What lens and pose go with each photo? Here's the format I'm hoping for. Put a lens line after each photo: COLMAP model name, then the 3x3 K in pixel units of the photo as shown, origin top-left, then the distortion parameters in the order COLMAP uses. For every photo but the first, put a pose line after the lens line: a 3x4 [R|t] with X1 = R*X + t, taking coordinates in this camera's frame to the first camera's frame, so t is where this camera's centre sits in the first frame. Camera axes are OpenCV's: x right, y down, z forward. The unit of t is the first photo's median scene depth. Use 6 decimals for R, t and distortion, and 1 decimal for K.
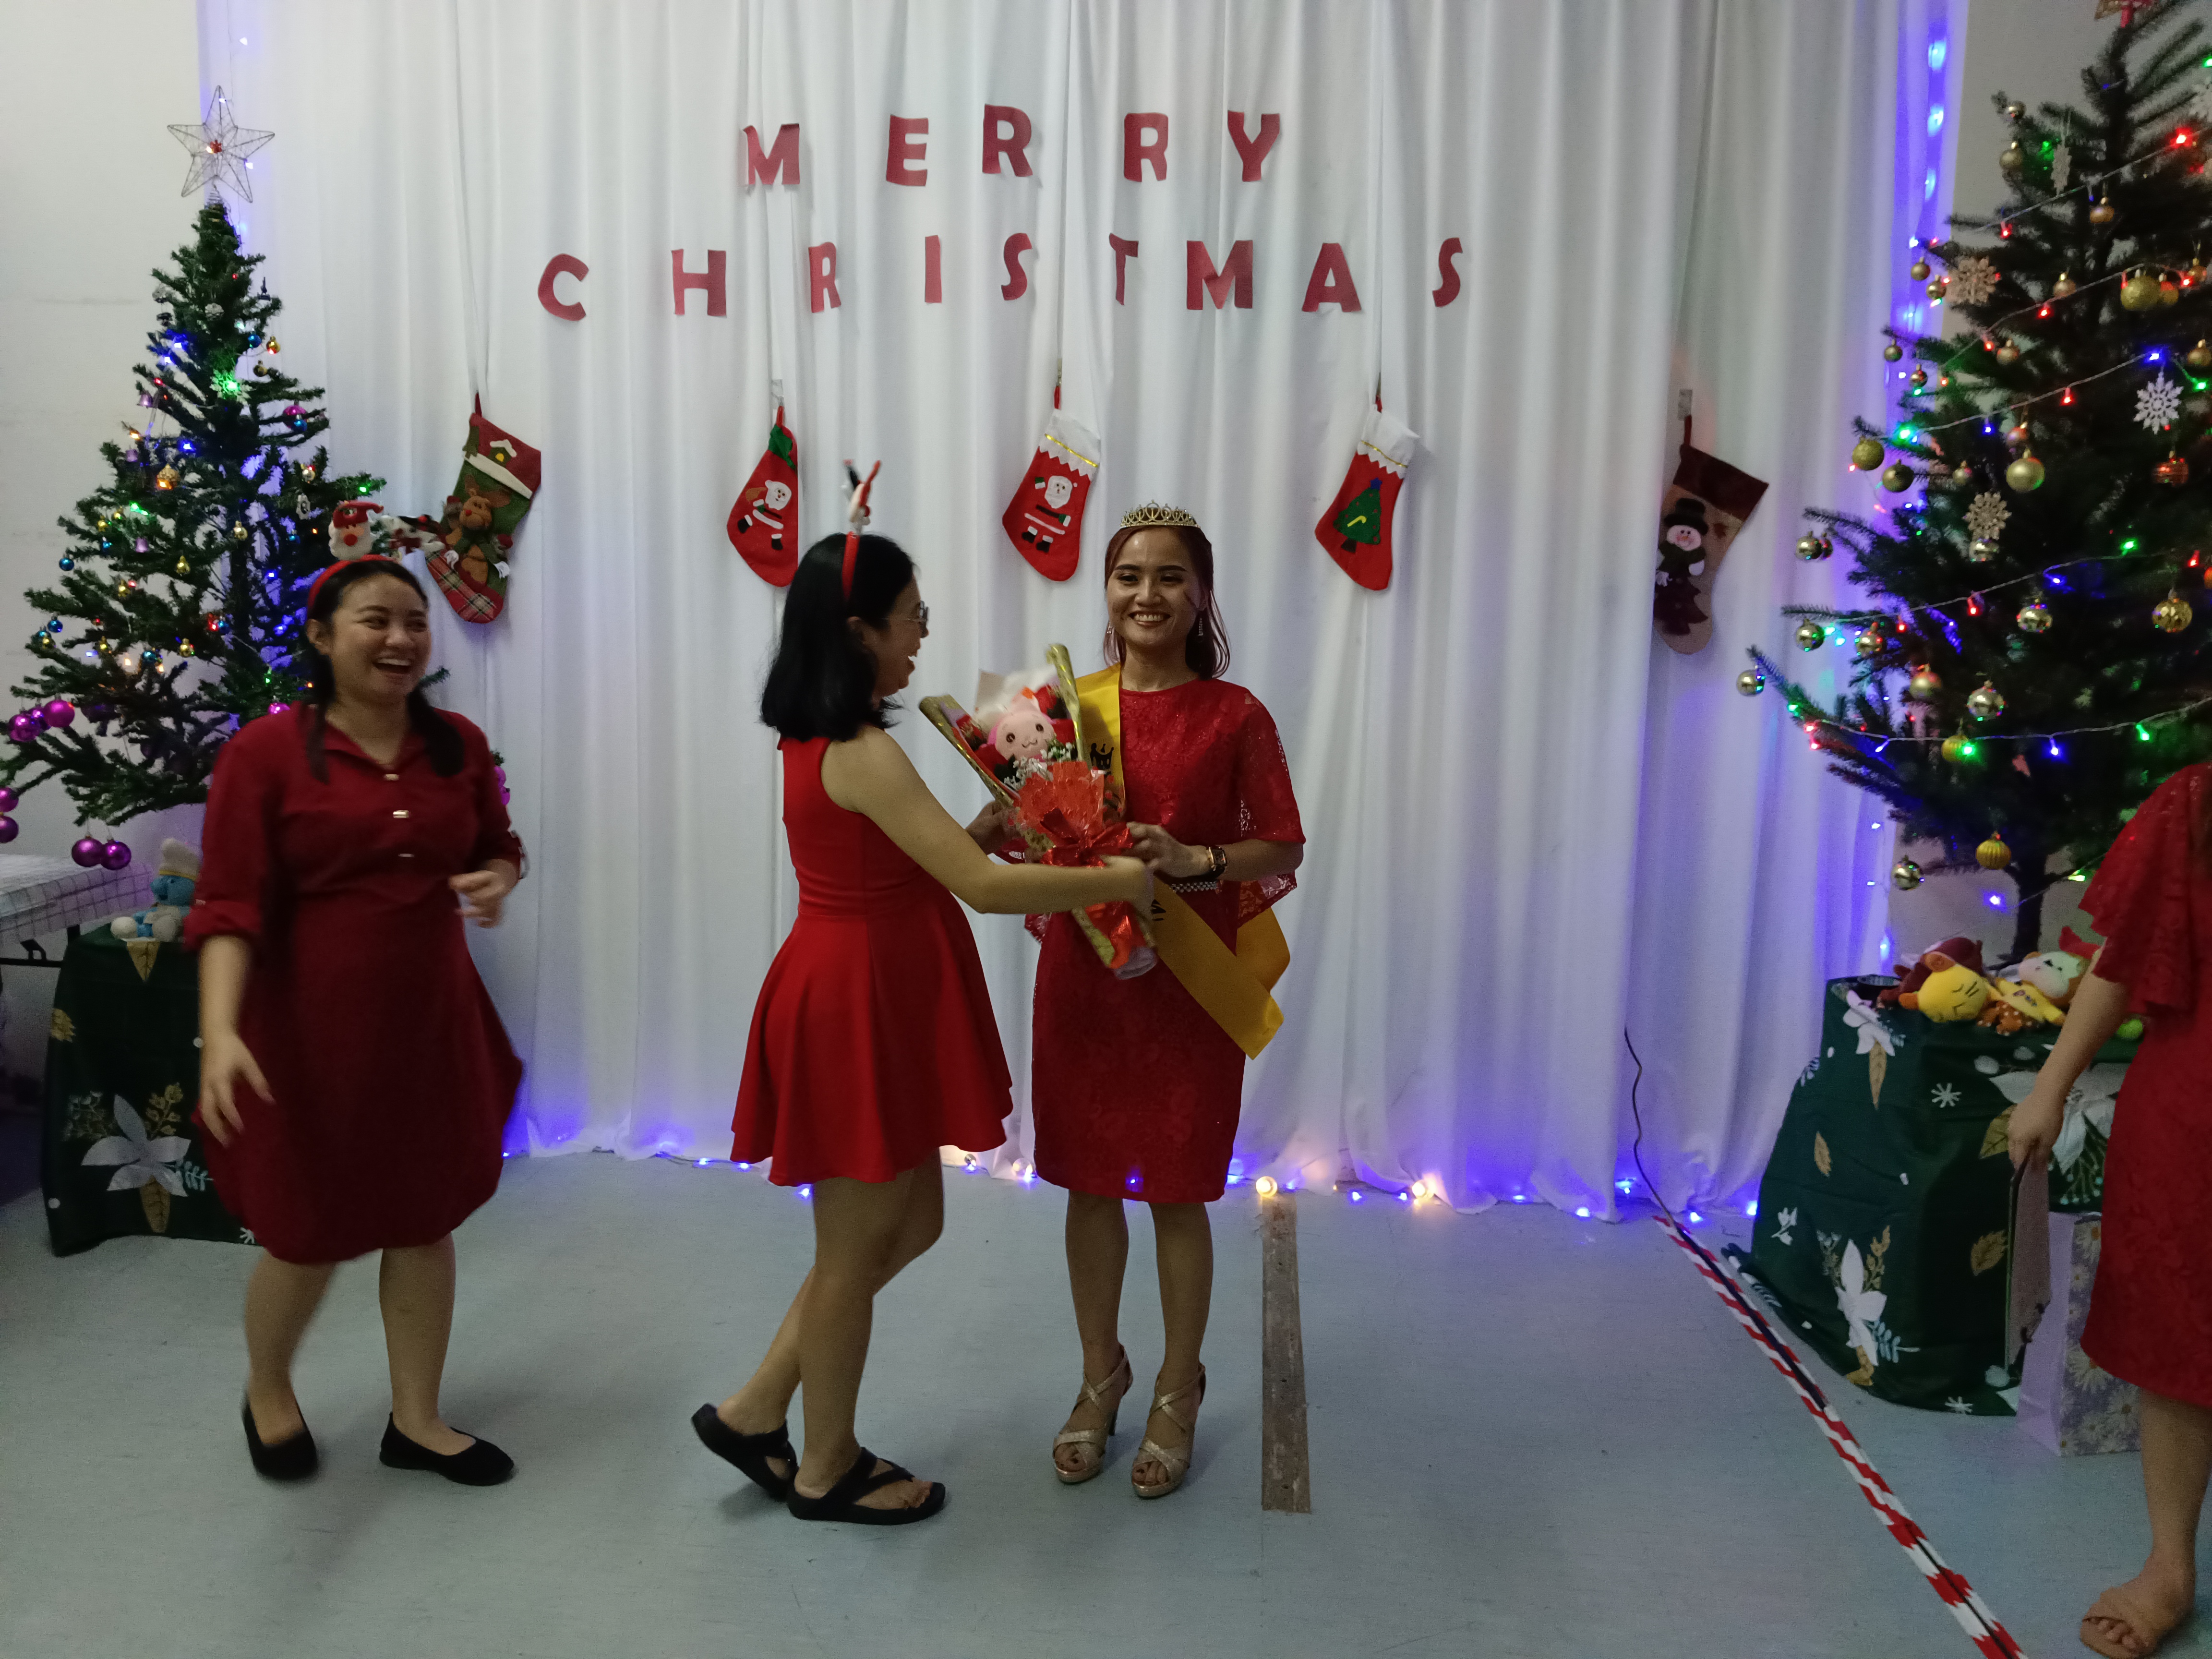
lens RADIAL K [[1709.0, 0, 1115.6], [0, 1709.0, 831.3], [0, 0, 1]] dist [0.060791, -0.103767]
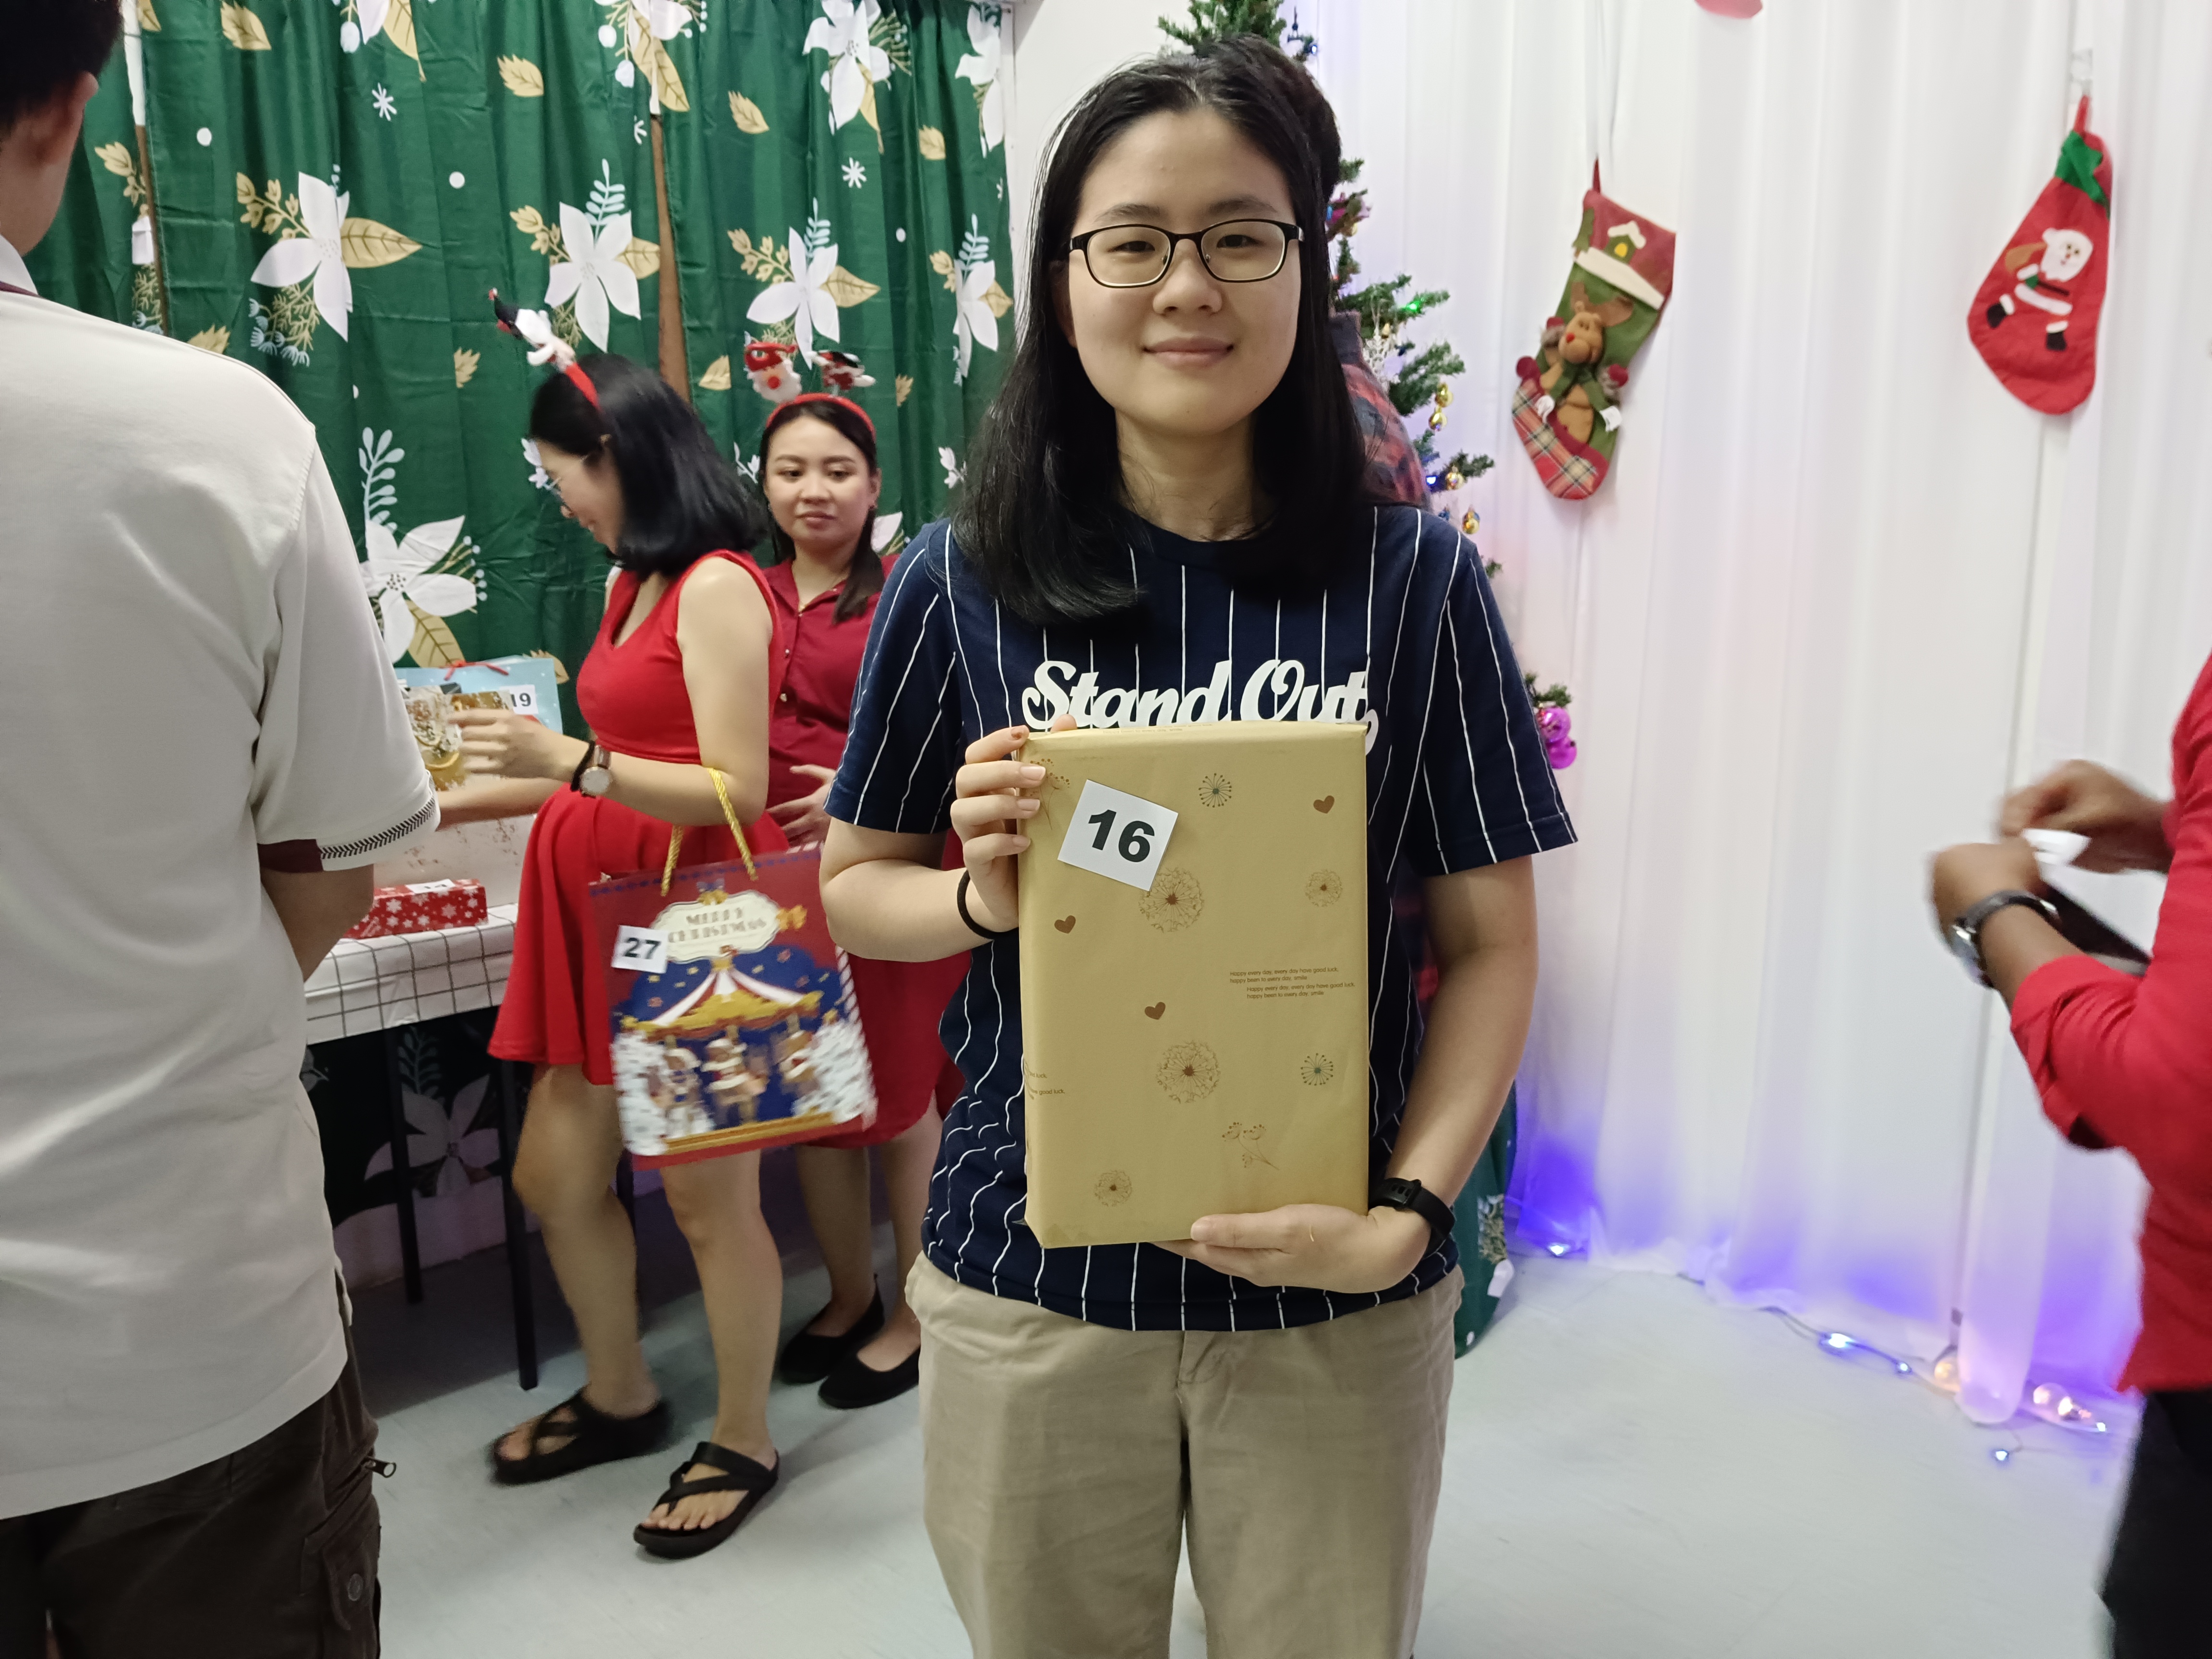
lens RADIAL K [[1709.0, 0, 1146.7], [0, 1709.0, 826.1], [0, 0, 1]] dist [0.060791, -0.103767]
pose [[0.772256, 0.089006, -0.629046, -0.056884], [-0.065778, 0.996018, 0.060176, -0.020630], [0.631897, -0.005094, 0.775036, 0.370510]]
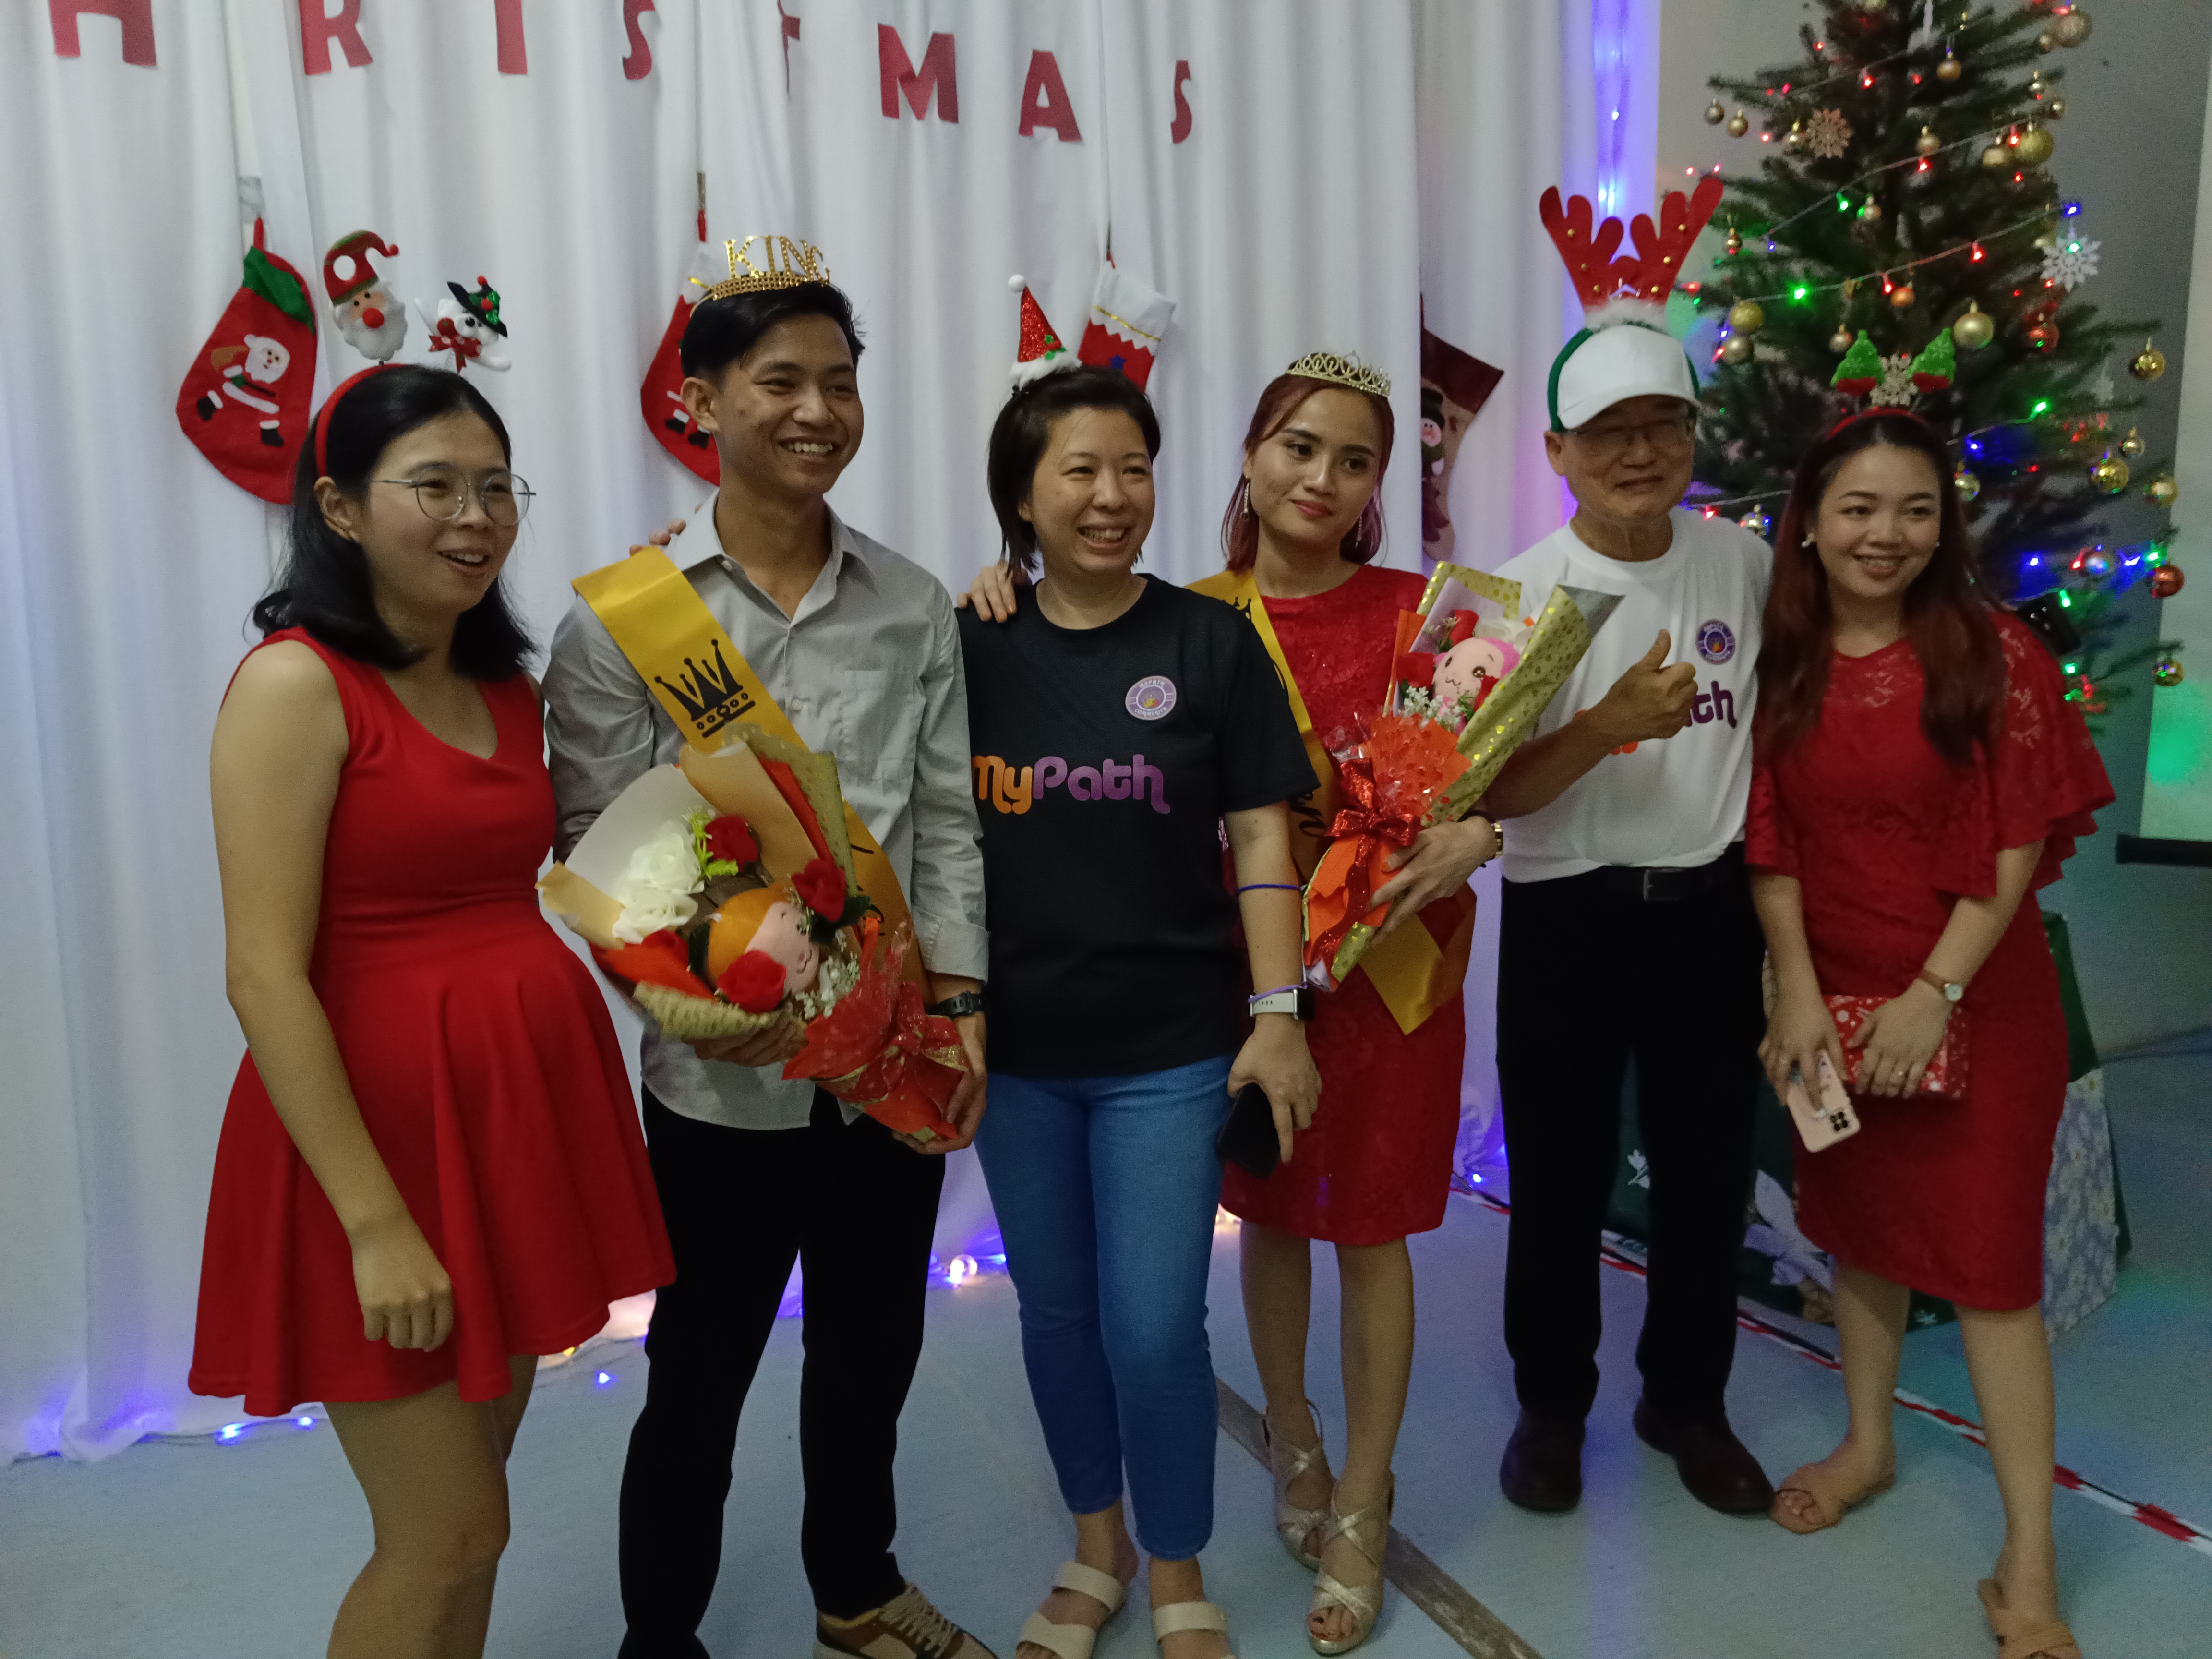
lens RADIAL K [[1709.0, 0, 1097.6], [0, 1709.0, 818.7], [0, 0, 1]] dist [0.060791, -0.103767]
pose [[0.861229, -0.106407, 0.496953, -0.275631], [0.106086, 0.993935, 0.028971, -0.015235], [-0.497022, 0.027769, 0.867294, 0.315902]]
